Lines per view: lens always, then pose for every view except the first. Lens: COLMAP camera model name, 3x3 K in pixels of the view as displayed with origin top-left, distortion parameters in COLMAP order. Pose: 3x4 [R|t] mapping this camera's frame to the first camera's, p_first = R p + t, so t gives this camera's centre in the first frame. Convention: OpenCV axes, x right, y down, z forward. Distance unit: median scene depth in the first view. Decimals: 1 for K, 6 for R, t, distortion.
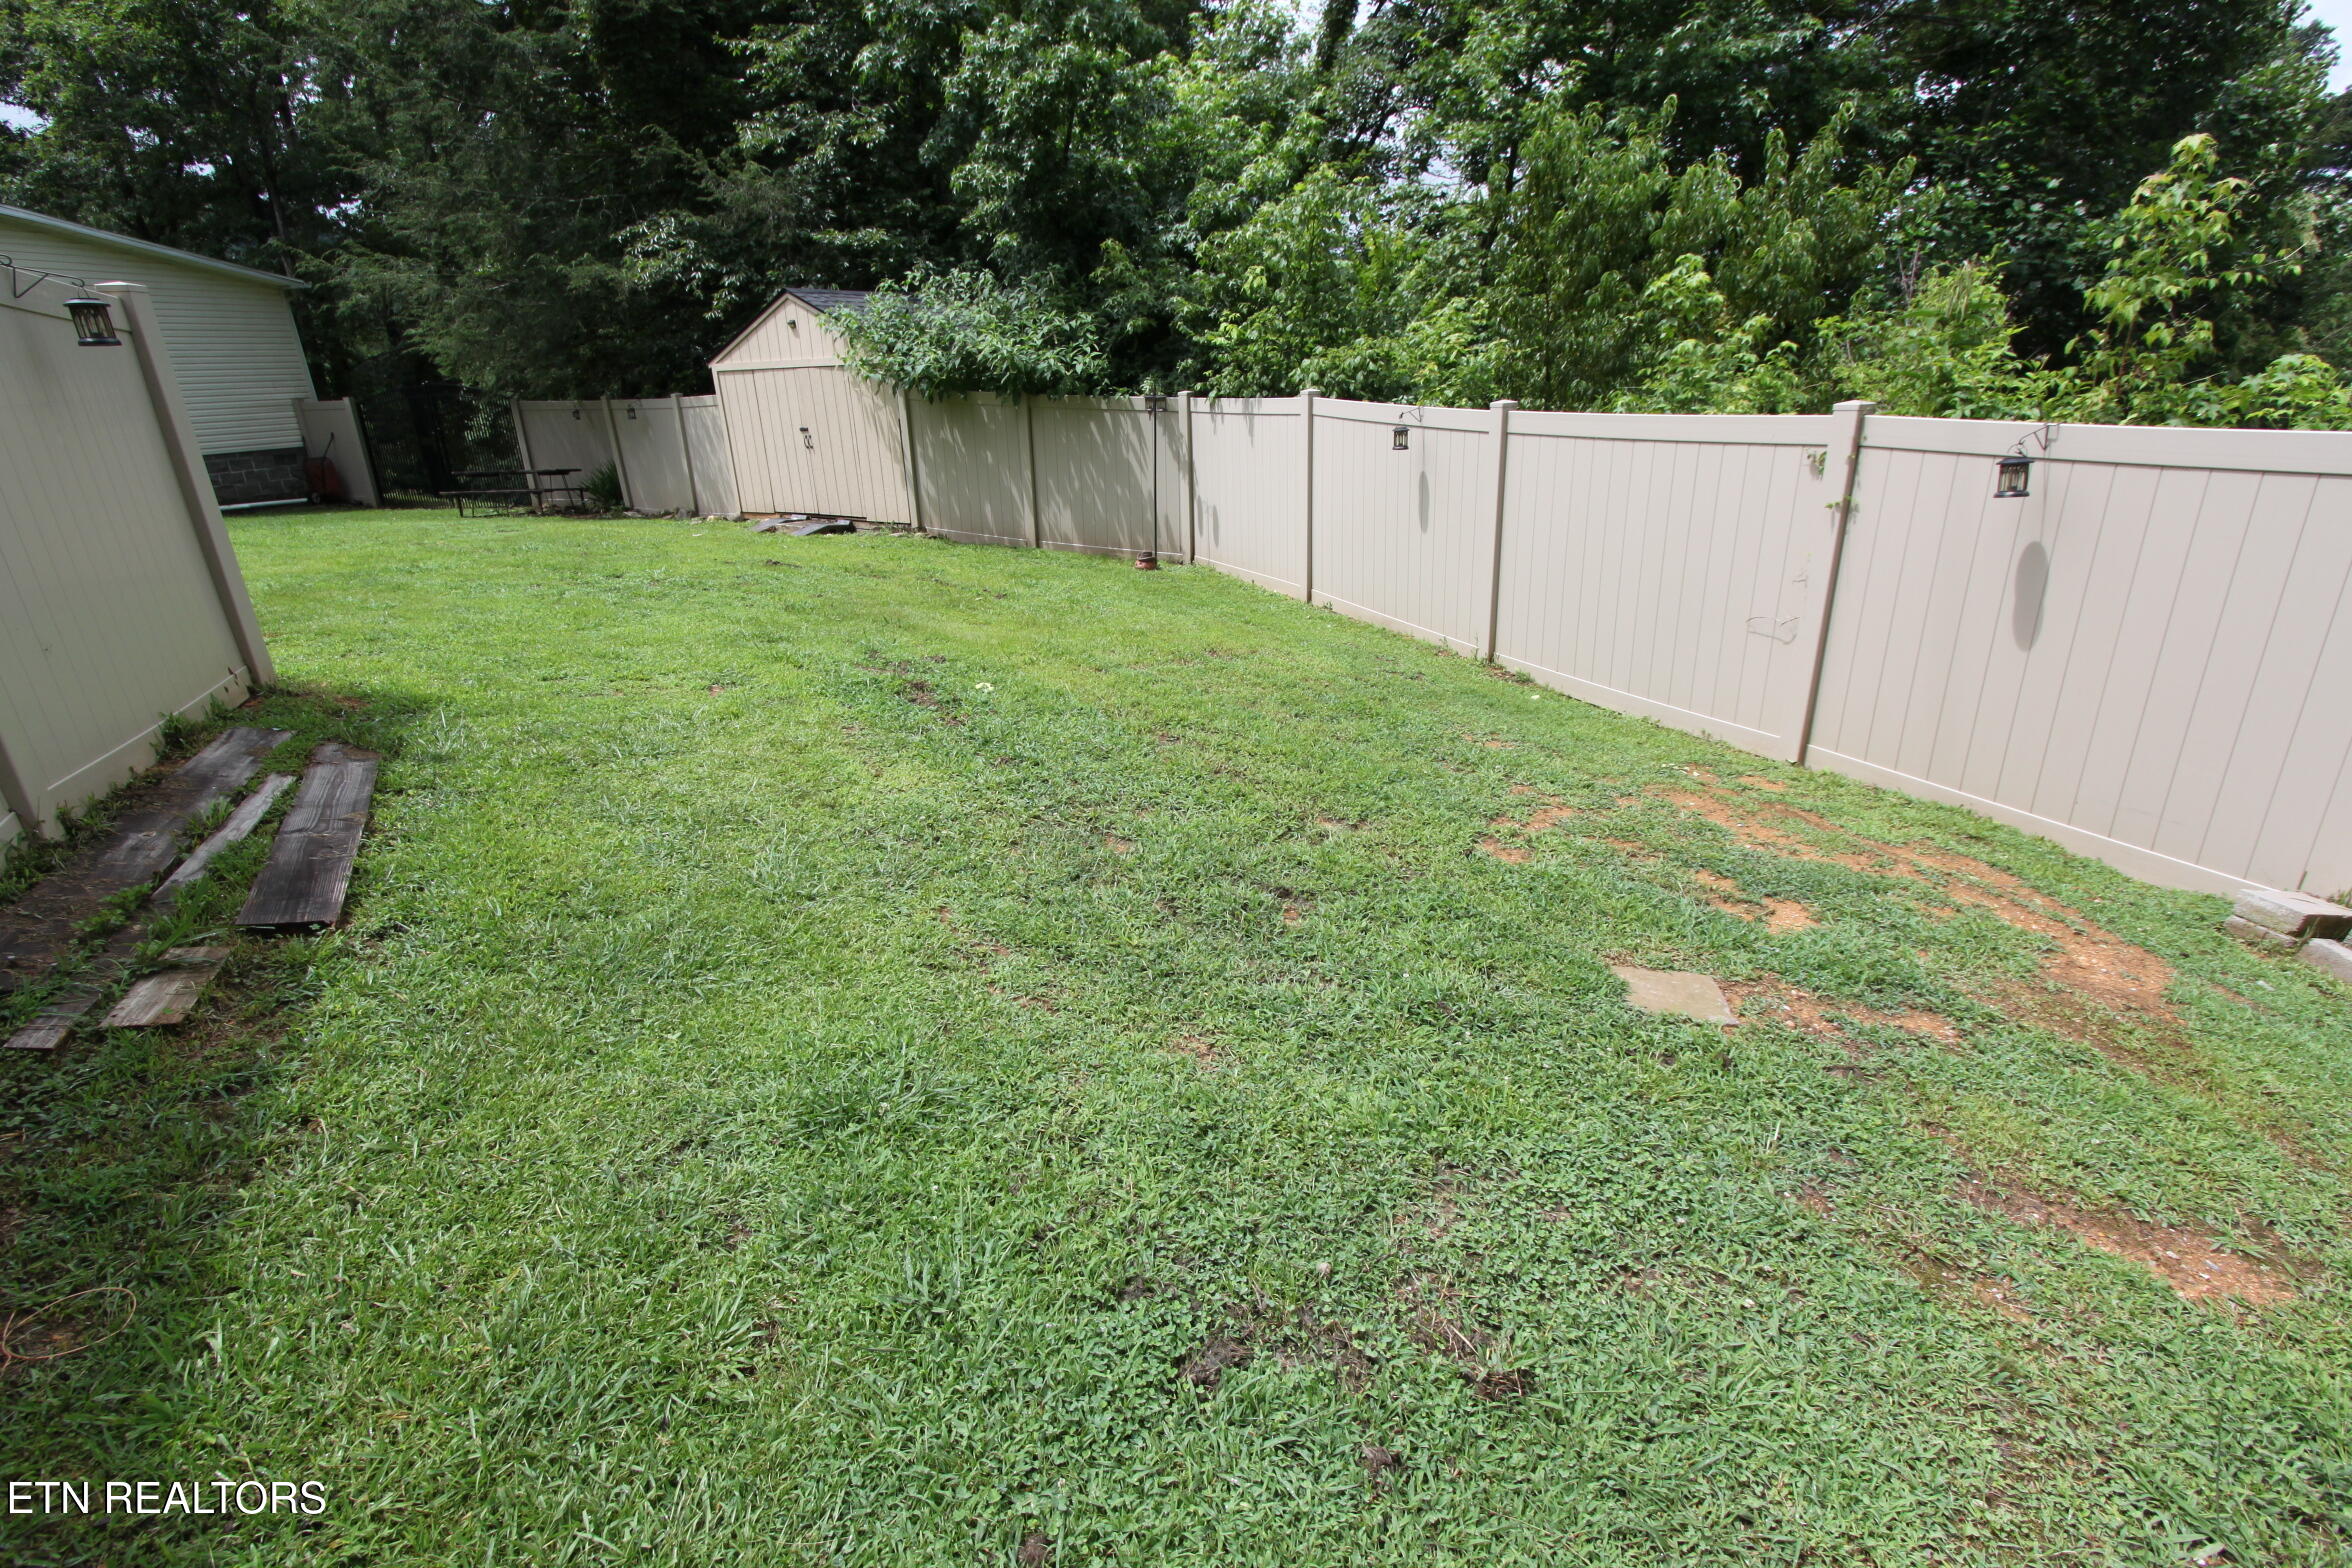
lens RADIAL K [[1069.7, 0, 1176.0], [0, 1069.7, 784.0], [0, 0, 1]] dist [-0.015026, -0.000144]
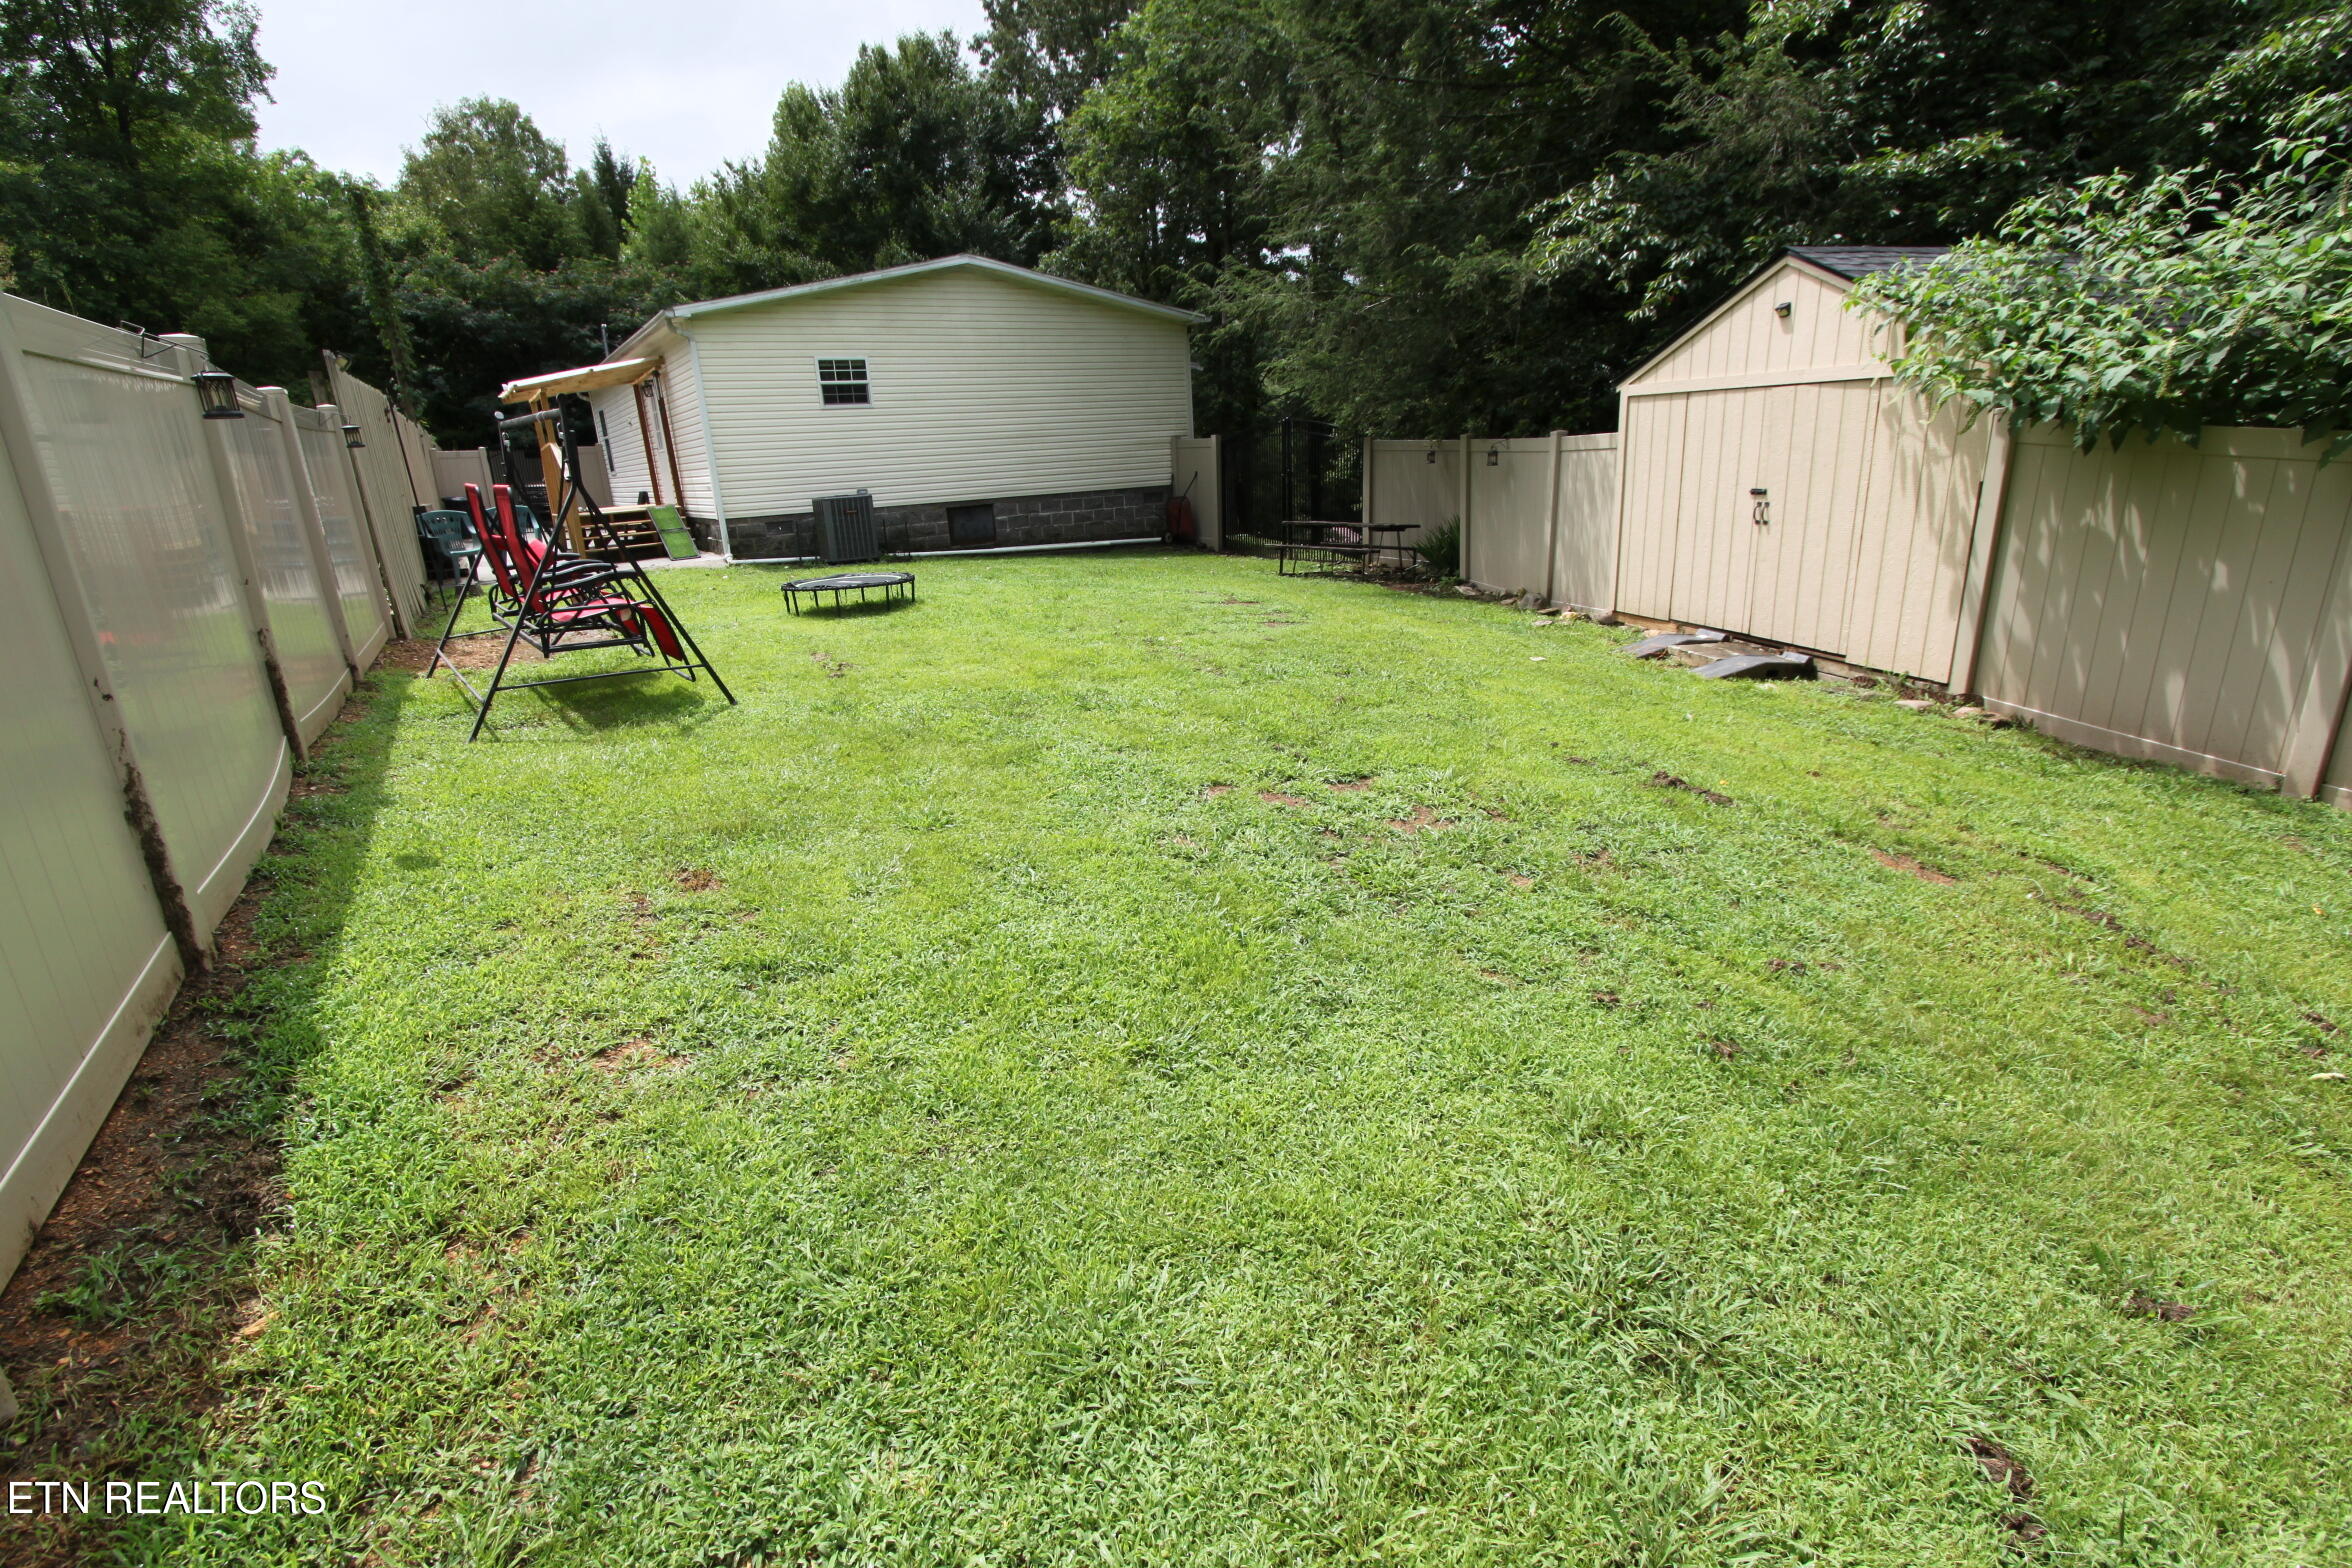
lens RADIAL K [[1069.8, 0, 1167.6], [0, 1069.8, 745.4], [0, 0, 1]] dist [-0.012667, -0.000238]
pose [[0.725446, 0.187163, -0.662343, -0.163876], [-0.230144, 0.972888, 0.022846, -0.131096], [0.648662, 0.135861, 0.748852, 0.359049]]
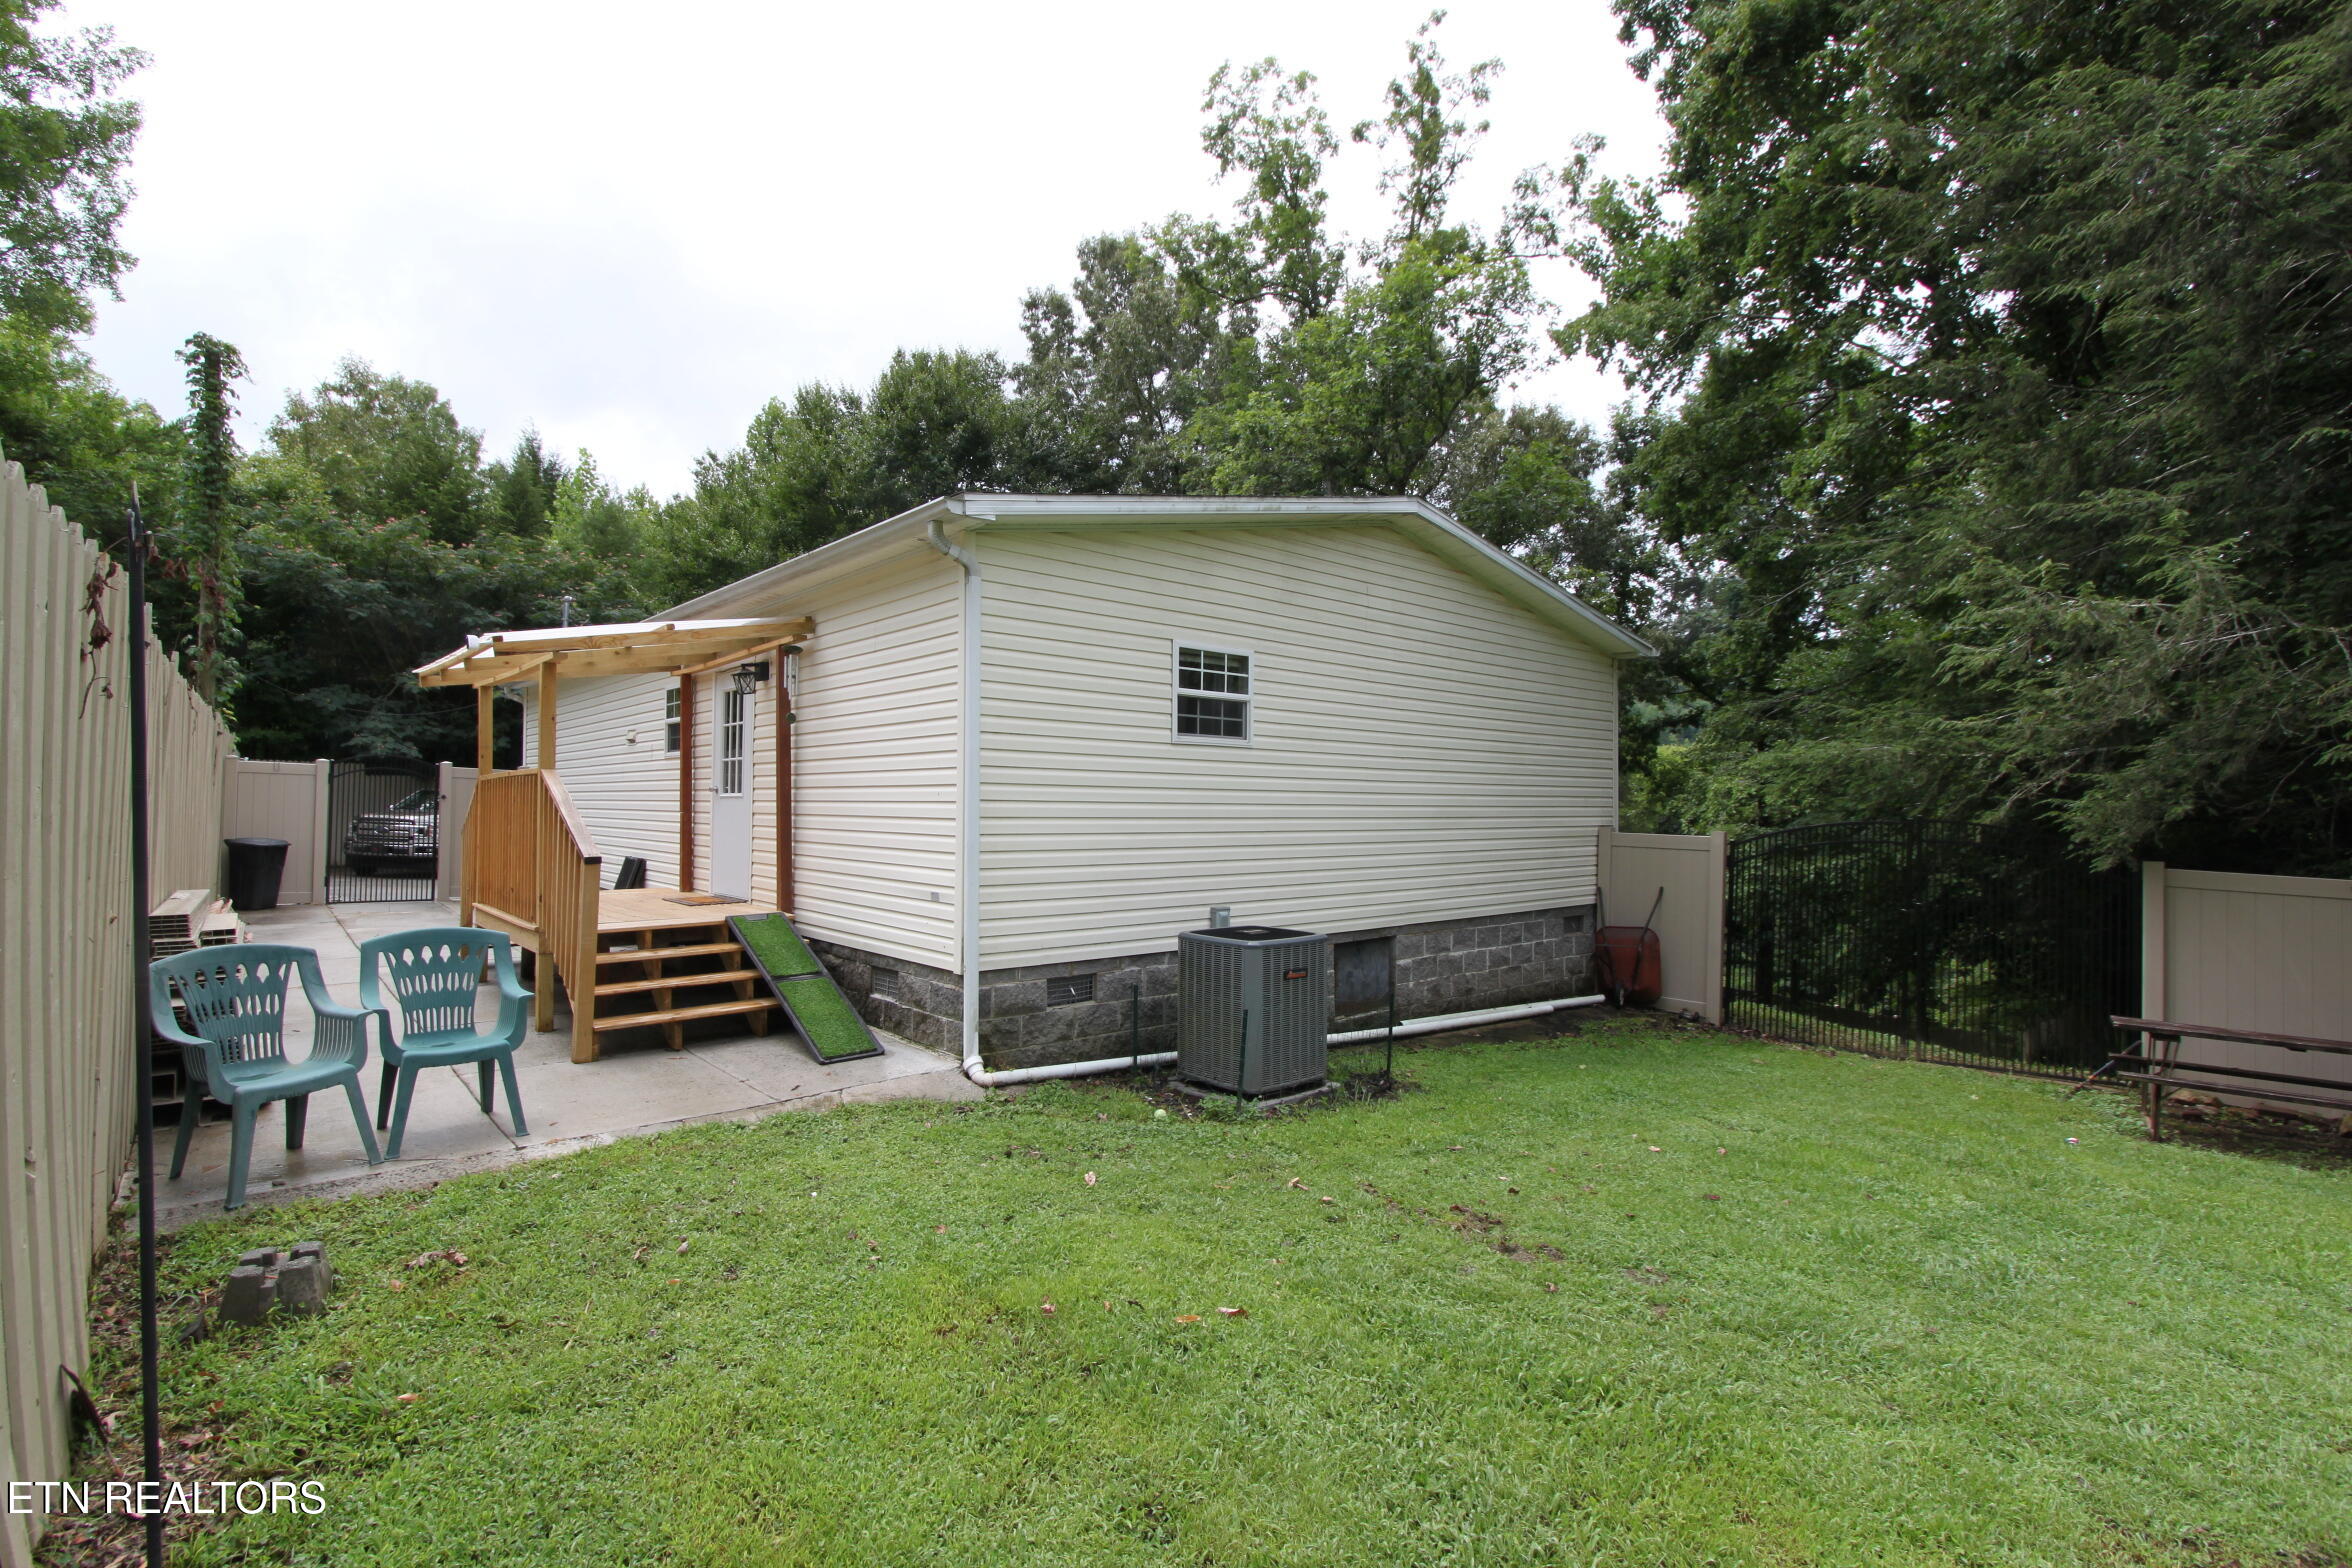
lens RADIAL K [[1069.7, 0, 1176.0], [0, 1069.7, 784.0], [0, 0, 1]] dist [-0.015026, -0.000144]
pose [[0.818887, 0.039211, -0.572614, -0.818230], [-0.251143, 0.921565, -0.296049, -0.178522], [0.516093, 0.386239, 0.764505, 0.488489]]
